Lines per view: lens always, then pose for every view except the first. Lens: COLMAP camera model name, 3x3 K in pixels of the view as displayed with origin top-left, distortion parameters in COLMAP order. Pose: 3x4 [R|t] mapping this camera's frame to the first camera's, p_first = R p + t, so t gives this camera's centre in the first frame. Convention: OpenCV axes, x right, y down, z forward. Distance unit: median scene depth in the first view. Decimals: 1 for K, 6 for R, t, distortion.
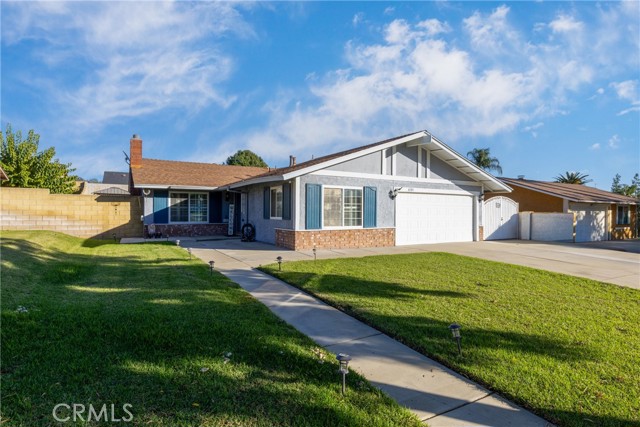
lens RADIAL K [[341.8, 0, 320.0], [0, 341.8, 213.5], [0, 0, 1]] dist [0.000902, 0.000231]
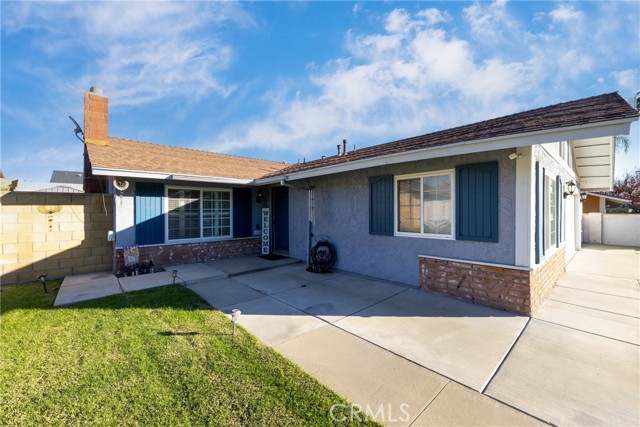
lens RADIAL K [[259.3, 0, 320.0], [0, 259.3, 213.5], [0, 0, 1]] dist [-0.000940, -0.000221]
pose [[0.976557, -0.013775, 0.214817, -0.285502], [0.014020, 0.999902, 0.000384, -0.015775], [-0.214801, 0.002637, 0.976654, 0.531147]]
